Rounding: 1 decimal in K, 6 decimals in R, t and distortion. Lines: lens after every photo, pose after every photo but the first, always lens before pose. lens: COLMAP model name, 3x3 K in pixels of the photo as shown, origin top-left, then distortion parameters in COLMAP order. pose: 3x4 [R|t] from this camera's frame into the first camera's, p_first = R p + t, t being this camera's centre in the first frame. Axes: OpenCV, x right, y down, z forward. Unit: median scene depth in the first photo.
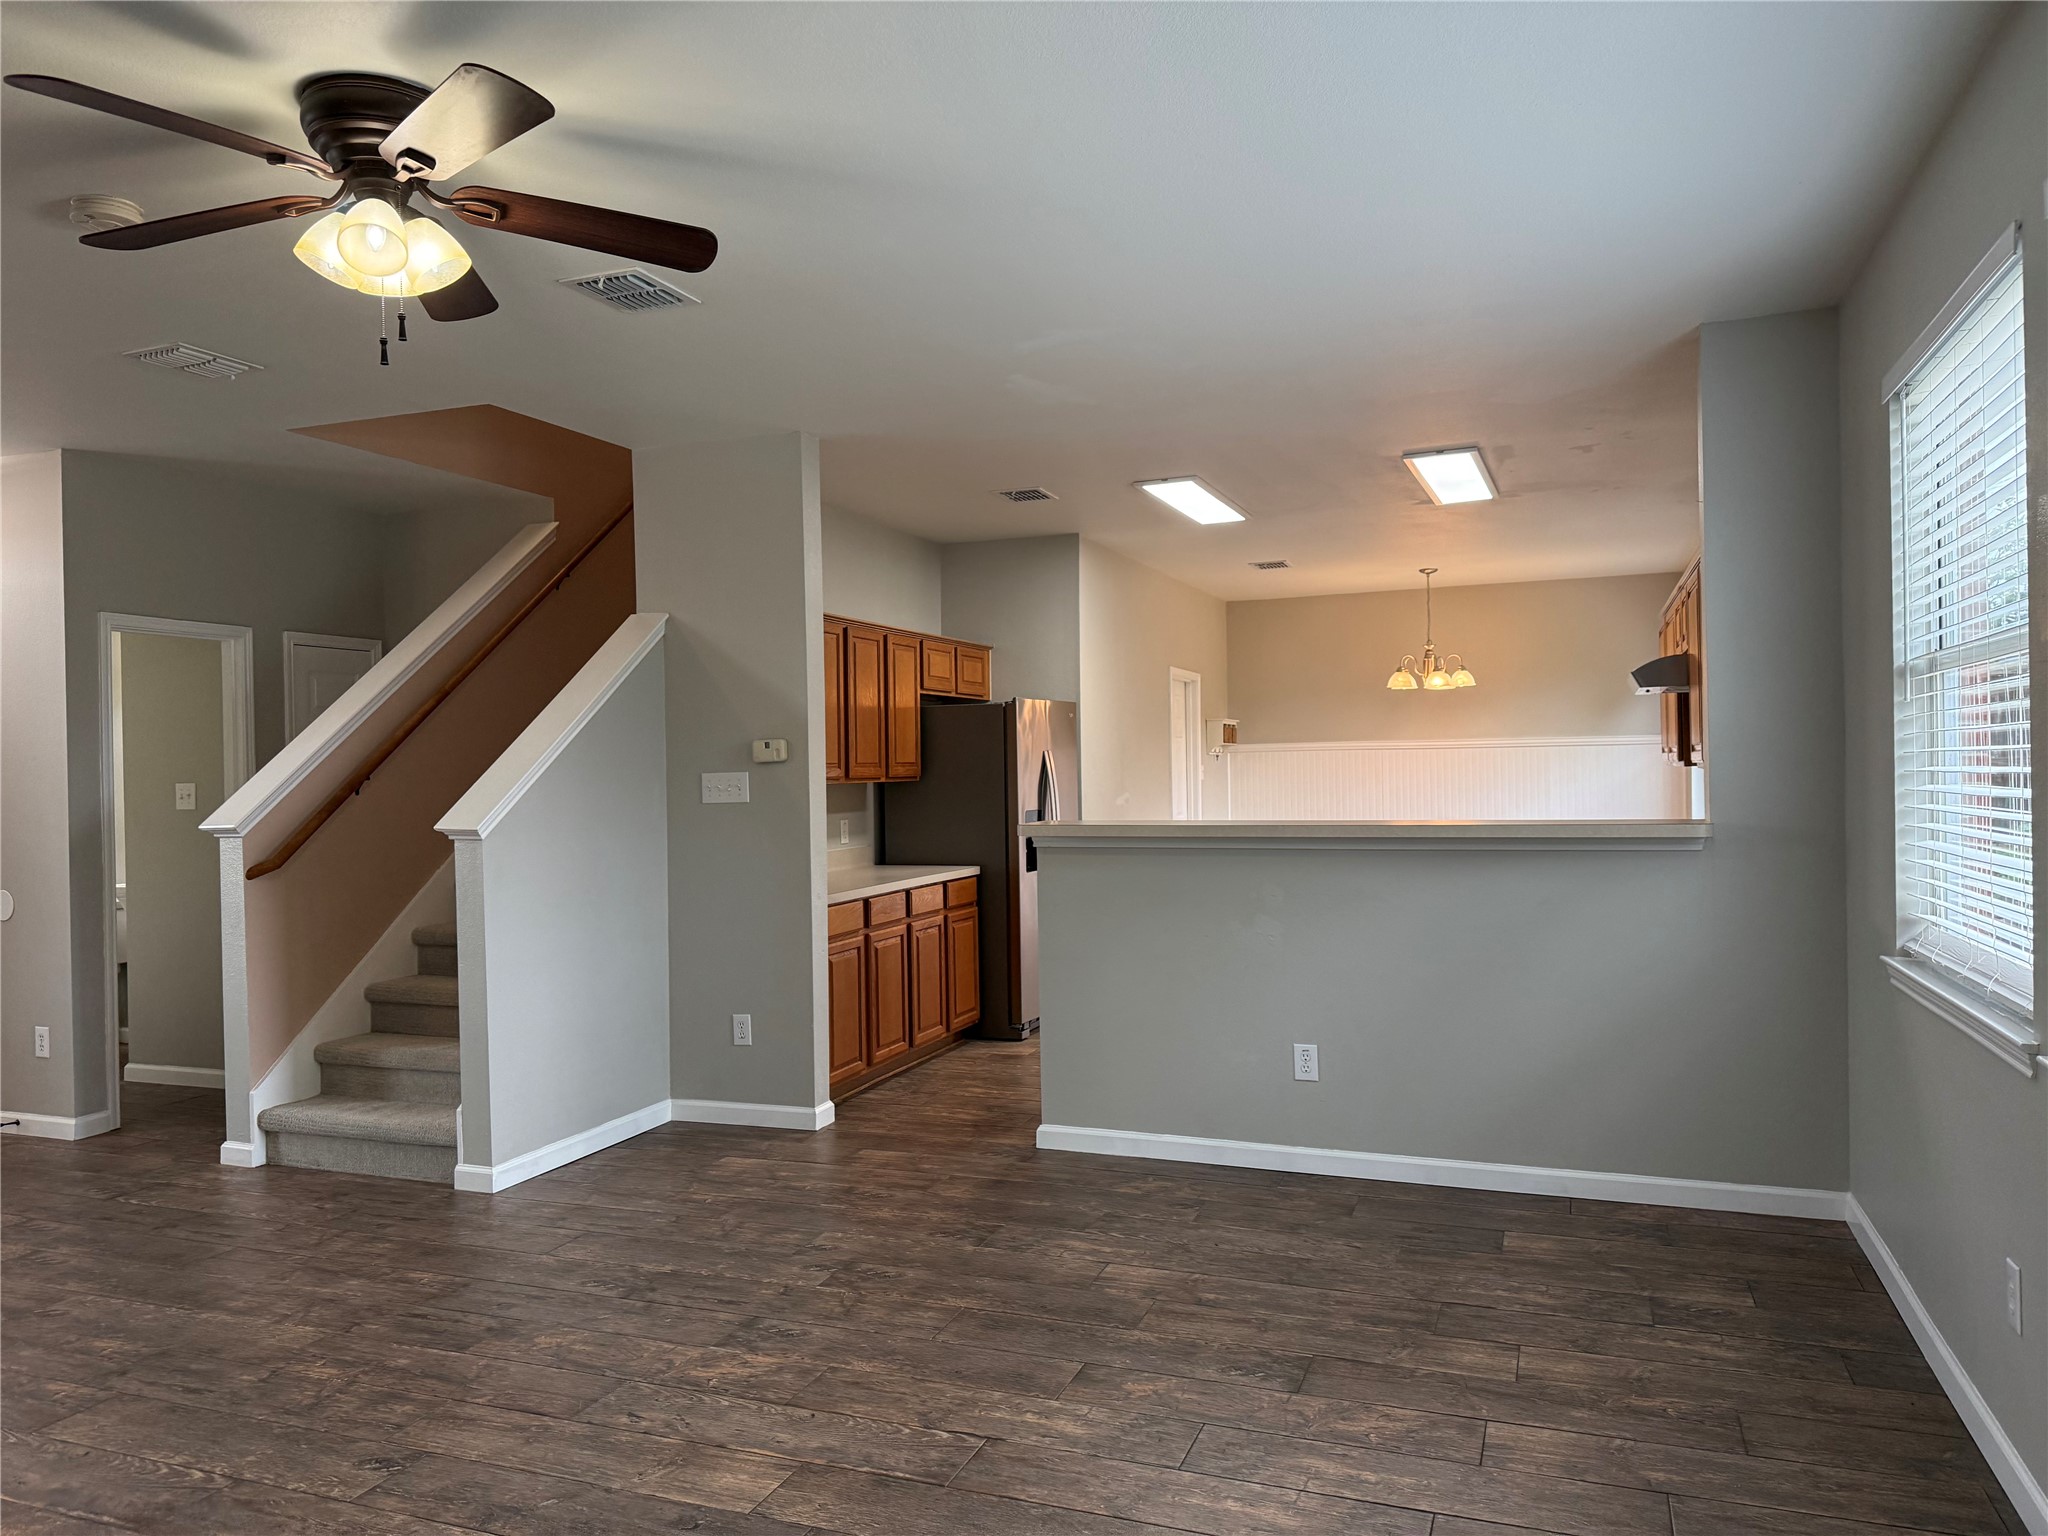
lens RADIAL K [[1441.2, 0, 1026.8], [0, 1441.2, 772.3], [0, 0, 1]] dist [0.067805, -0.082375]
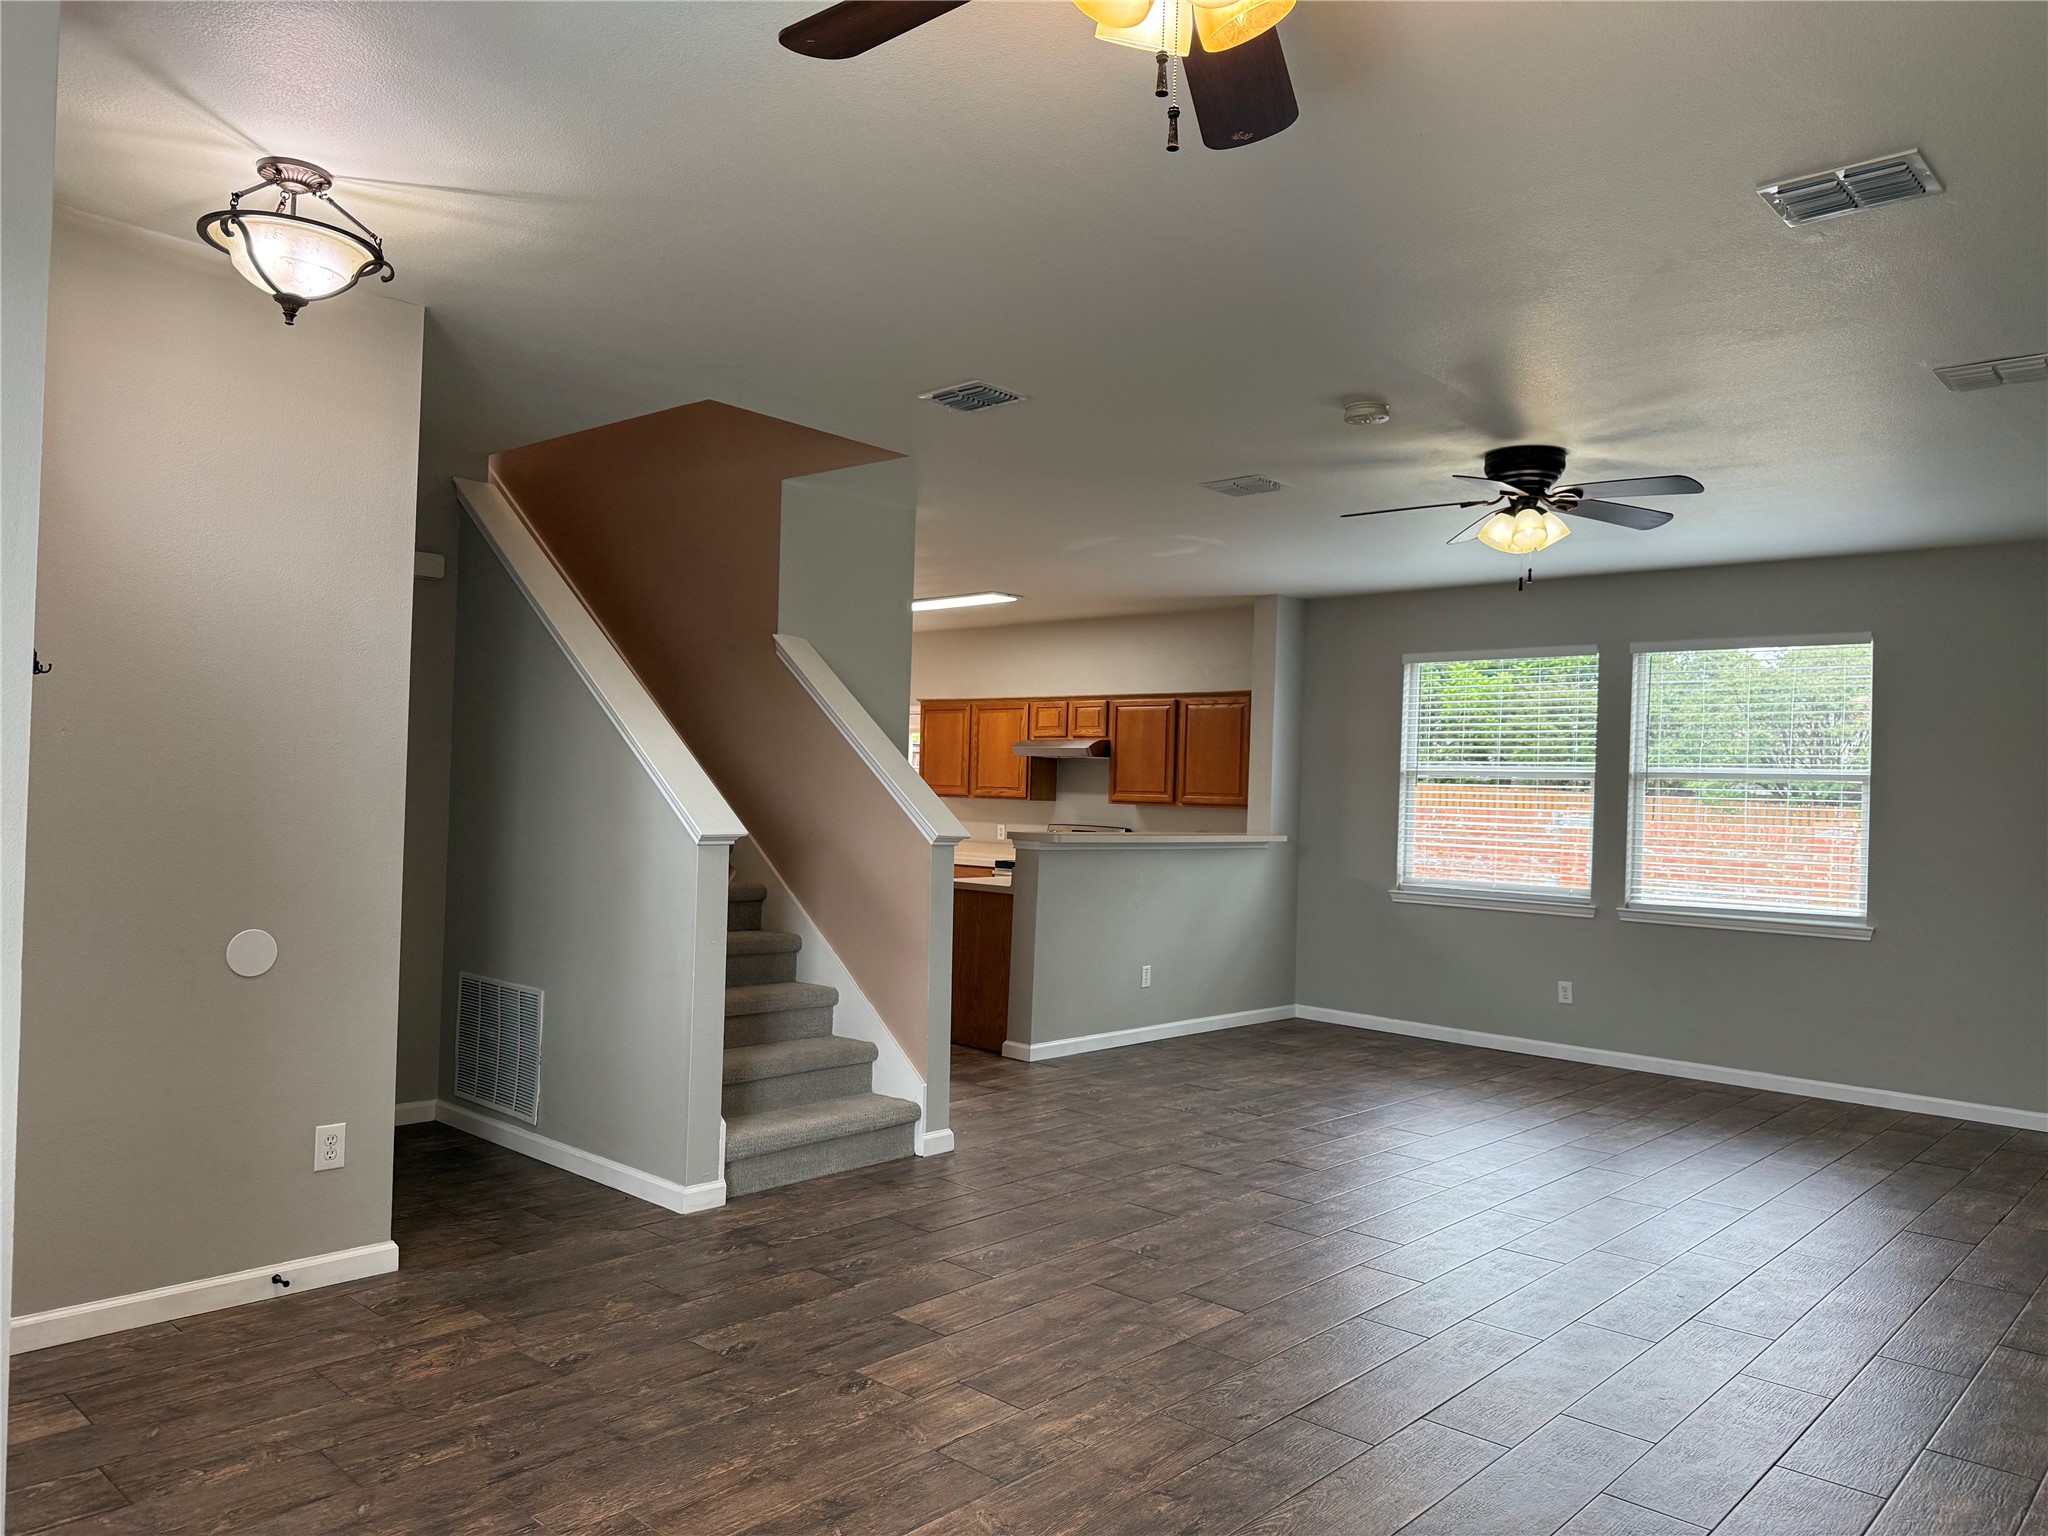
lens RADIAL K [[1441.2, 0, 1002.5], [0, 1441.2, 816.3], [0, 0, 1]] dist [0.067805, -0.082375]
pose [[0.377135, 0.013419, 0.926061, -1.438087], [-0.032524, 0.999470, -0.001237, 0.023077], [-0.925587, -0.029653, 0.377371, 0.544522]]
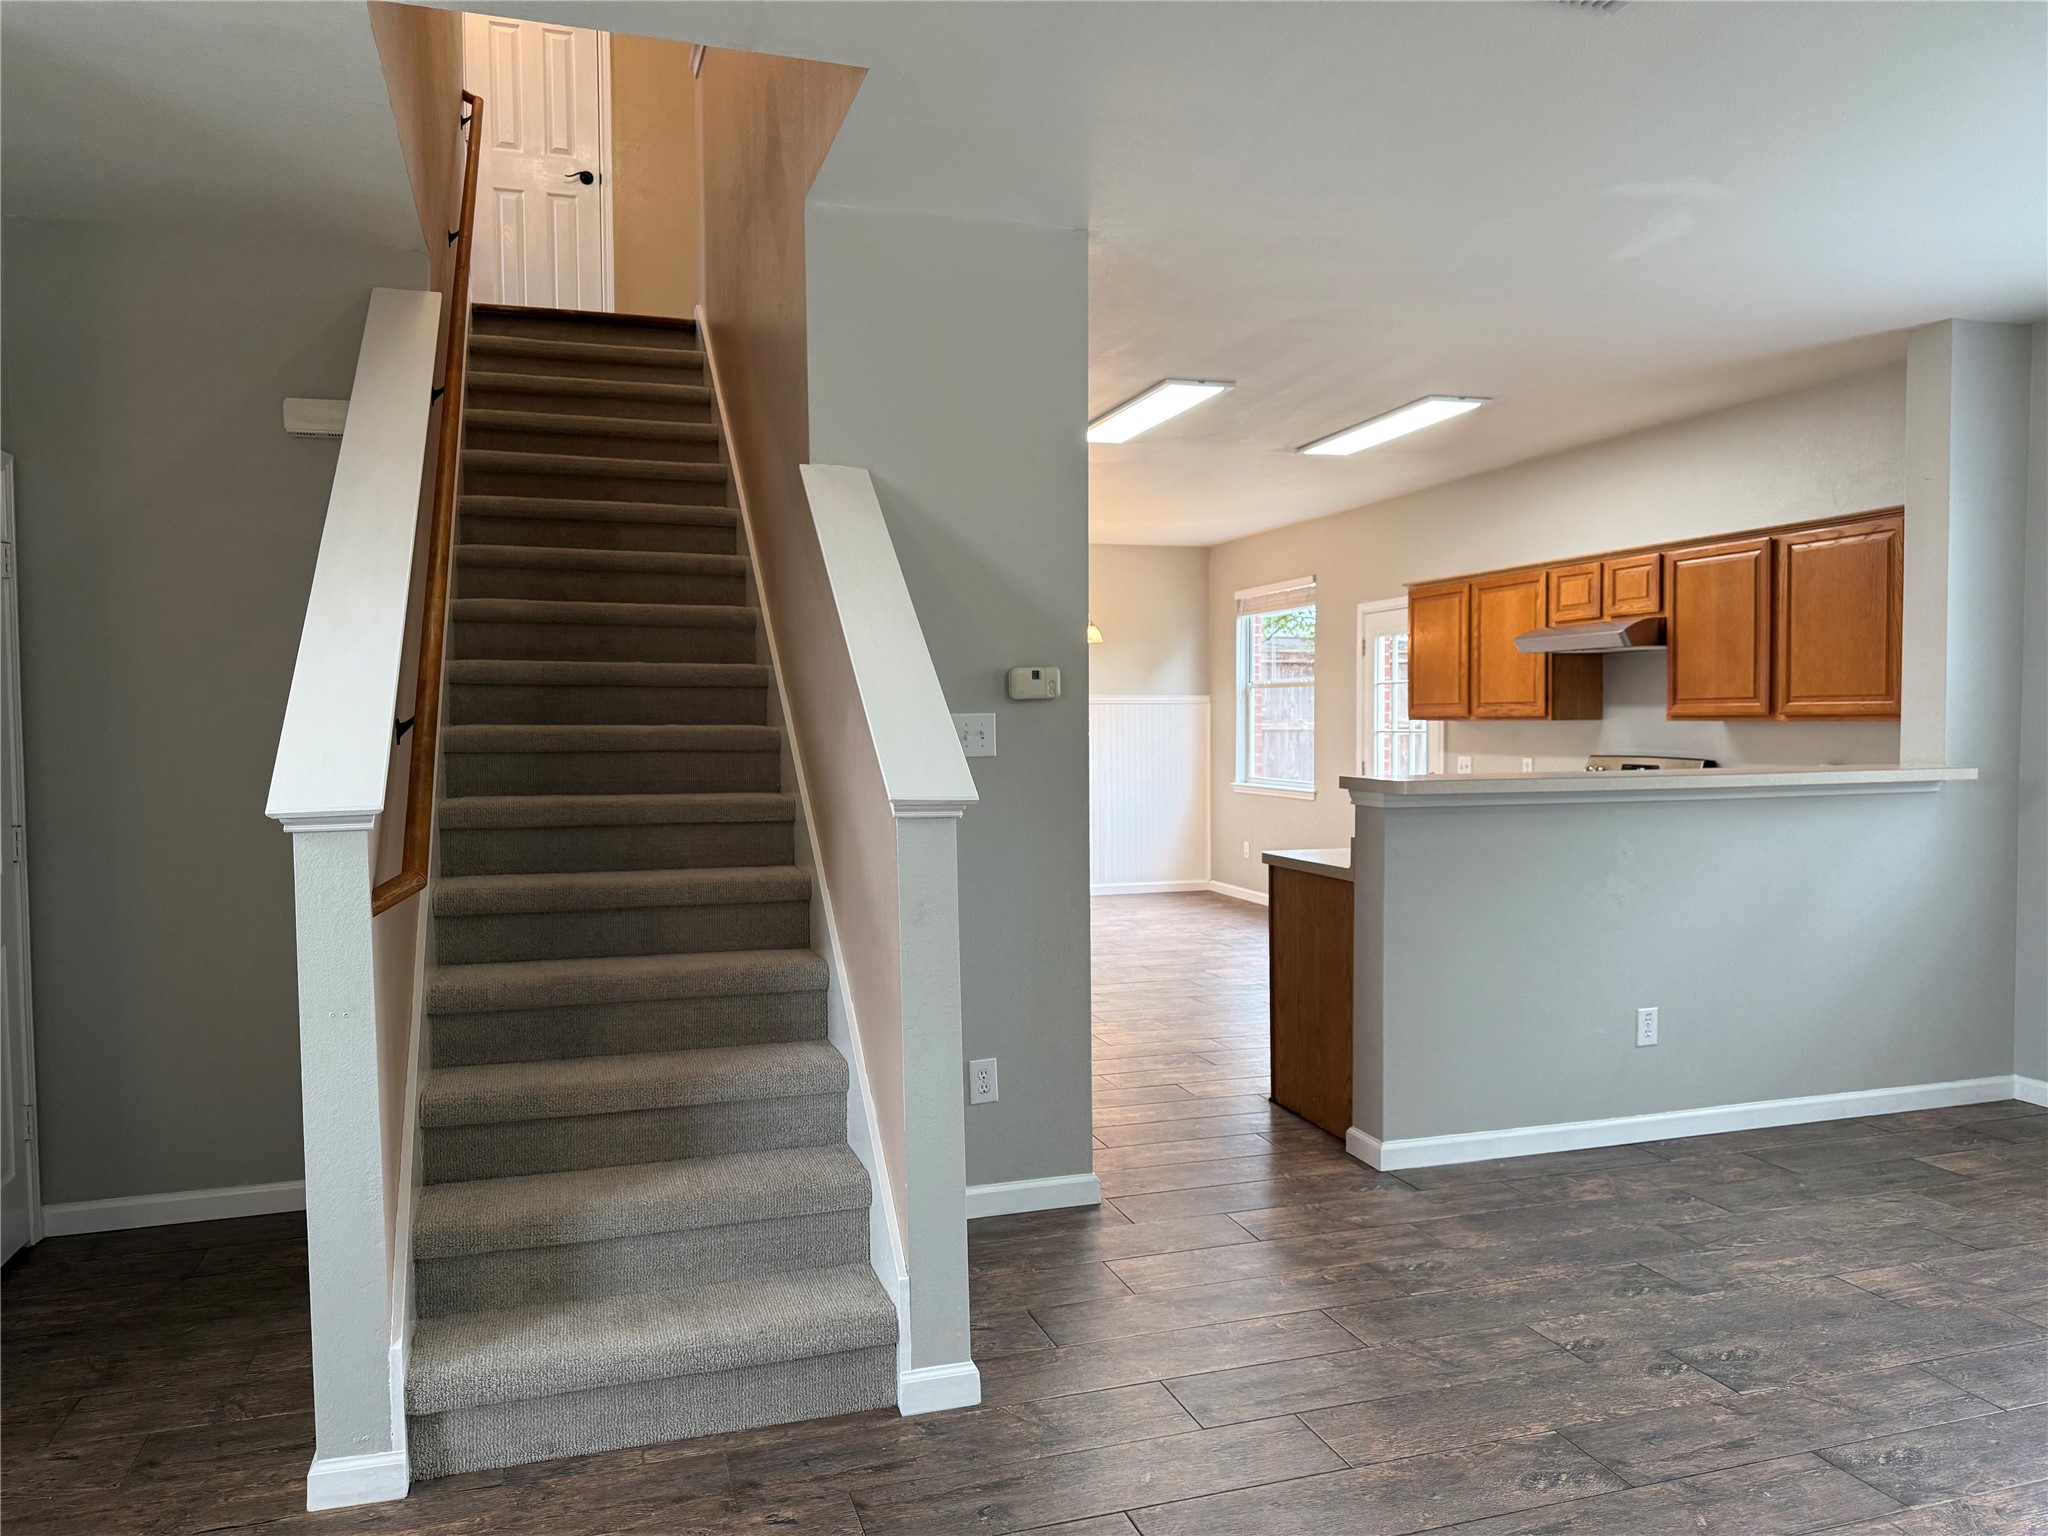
lens RADIAL K [[1441.2, 0, 1038.3], [0, 1441.2, 775.6], [0, 0, 1]] dist [0.067805, -0.082375]
pose [[0.779591, -0.013971, 0.626134, -0.728800], [-0.000933, 0.999724, 0.023469, 0.016387], [-0.626289, -0.018880, 0.779363, 0.529452]]
